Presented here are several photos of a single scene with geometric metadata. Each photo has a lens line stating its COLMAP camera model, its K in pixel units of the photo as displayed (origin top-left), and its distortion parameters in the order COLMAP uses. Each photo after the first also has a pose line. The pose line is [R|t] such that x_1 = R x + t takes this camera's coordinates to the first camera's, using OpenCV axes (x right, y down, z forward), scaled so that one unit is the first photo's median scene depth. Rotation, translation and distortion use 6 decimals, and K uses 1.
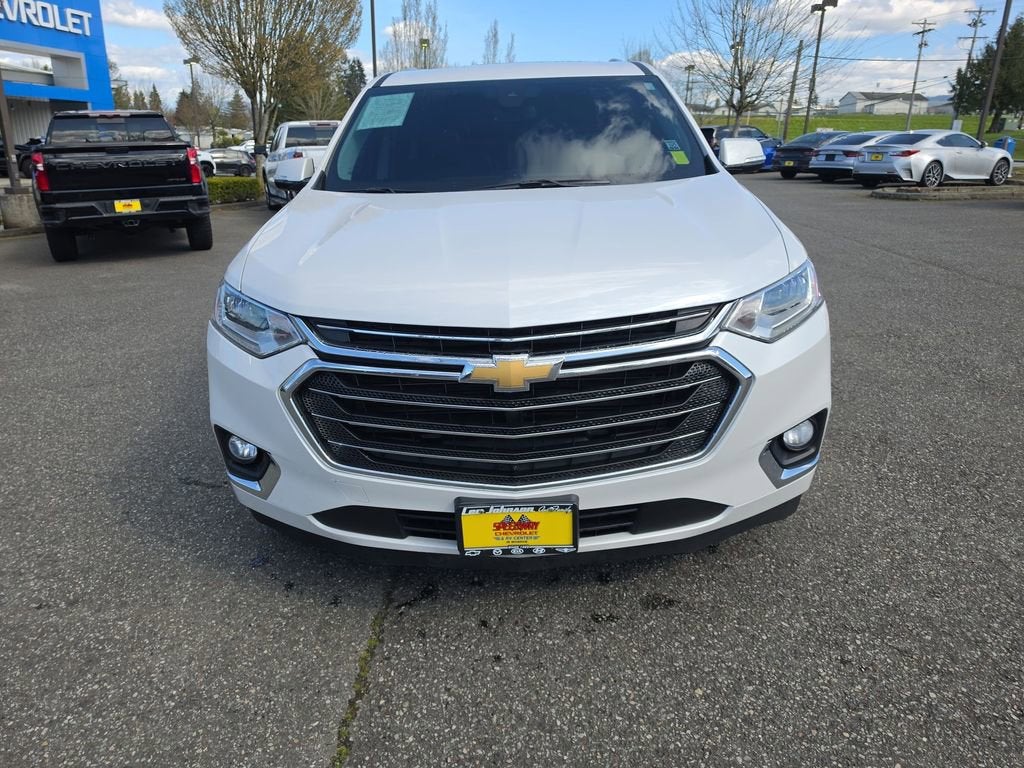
lens RADIAL K [[752.3, 0, 508.3], [0, 752.3, 383.6], [0, 0, 1]] dist [0.042375, -0.050921]
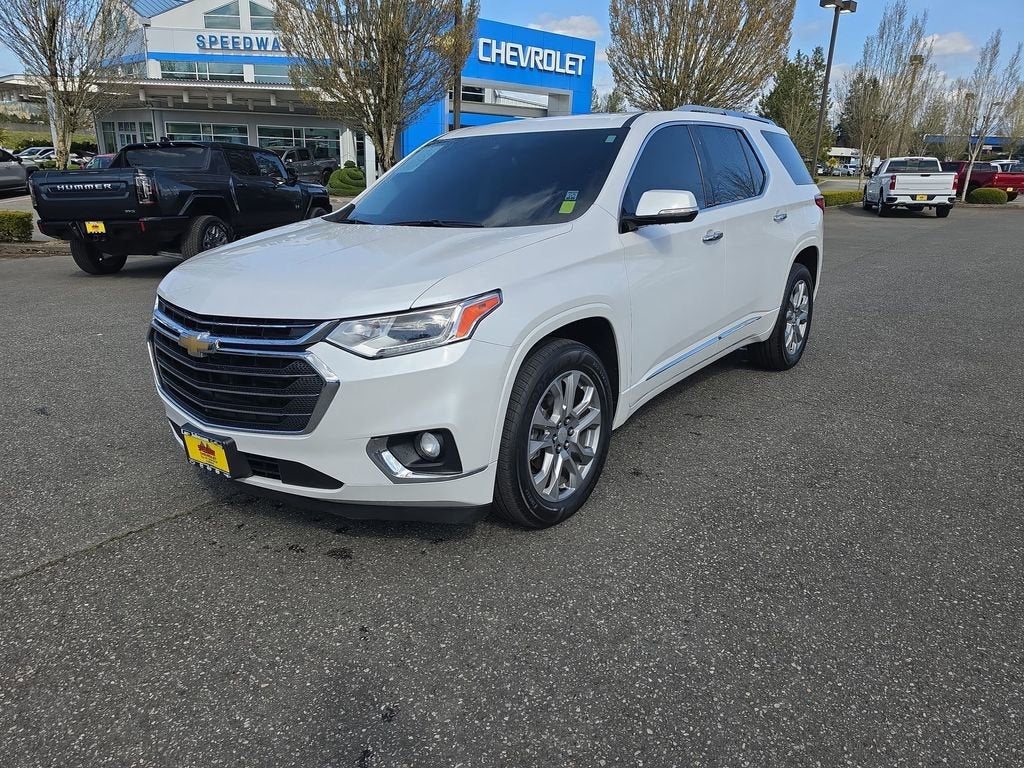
lens RADIAL K [[753.4, 0, 500.5], [0, 753.4, 385.0], [0, 0, 1]] dist [0.043892, -0.053514]
pose [[0.786037, 0.185536, -0.589680, 1.082803], [-0.198846, 0.979087, 0.043000, -0.093986], [0.585326, 0.083456, 0.806492, 0.109087]]
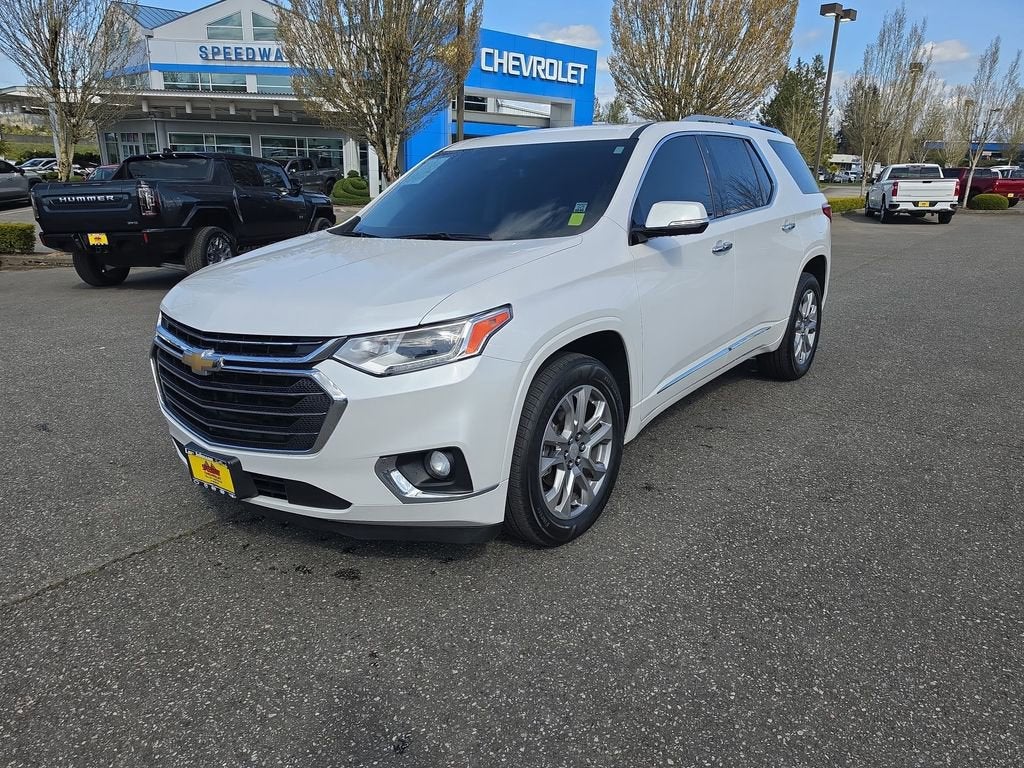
lens RADIAL K [[752.3, 0, 508.3], [0, 752.3, 383.6], [0, 0, 1]] dist [0.042375, -0.050921]
pose [[0.790517, 0.173524, -0.587344, 1.057838], [-0.192174, 0.980867, 0.031135, -0.105206], [0.581509, 0.088259, 0.808738, 0.120720]]
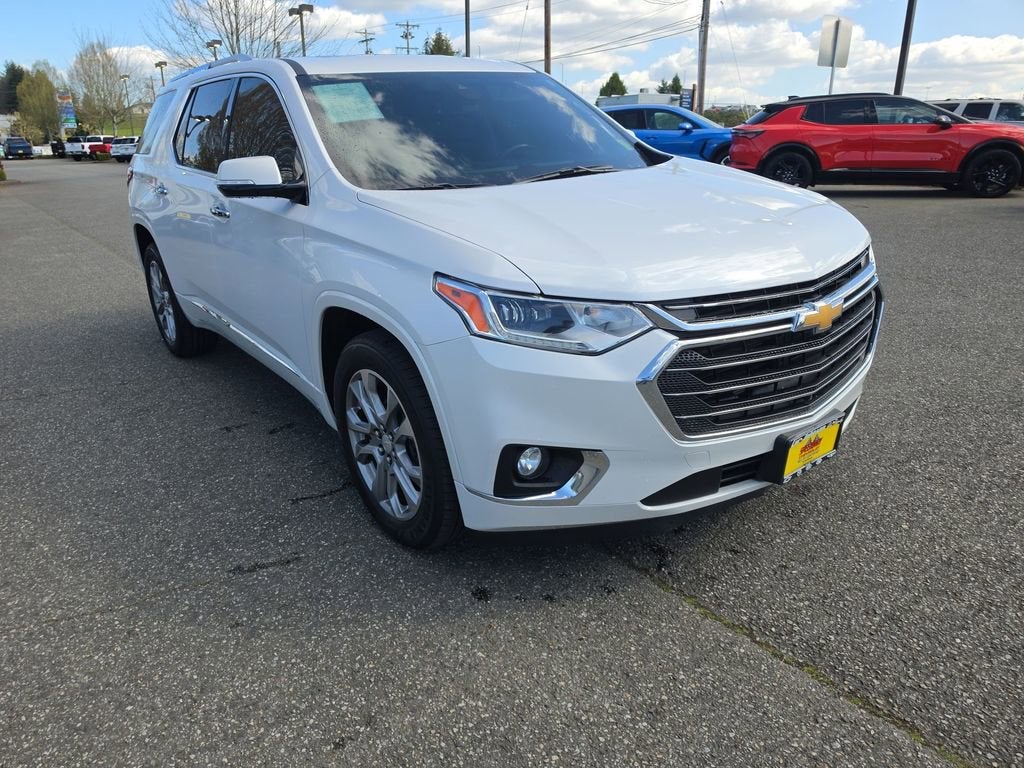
lens RADIAL K [[749.0, 0, 484.9], [0, 749.0, 385.5], [0, 0, 1]] dist [0.119327, -0.221033]
pose [[0.767775, -0.211618, 0.604764, -0.903499], [0.210853, 0.974758, 0.073399, -0.084318], [-0.605031, 0.071163, 0.793015, 0.282734]]
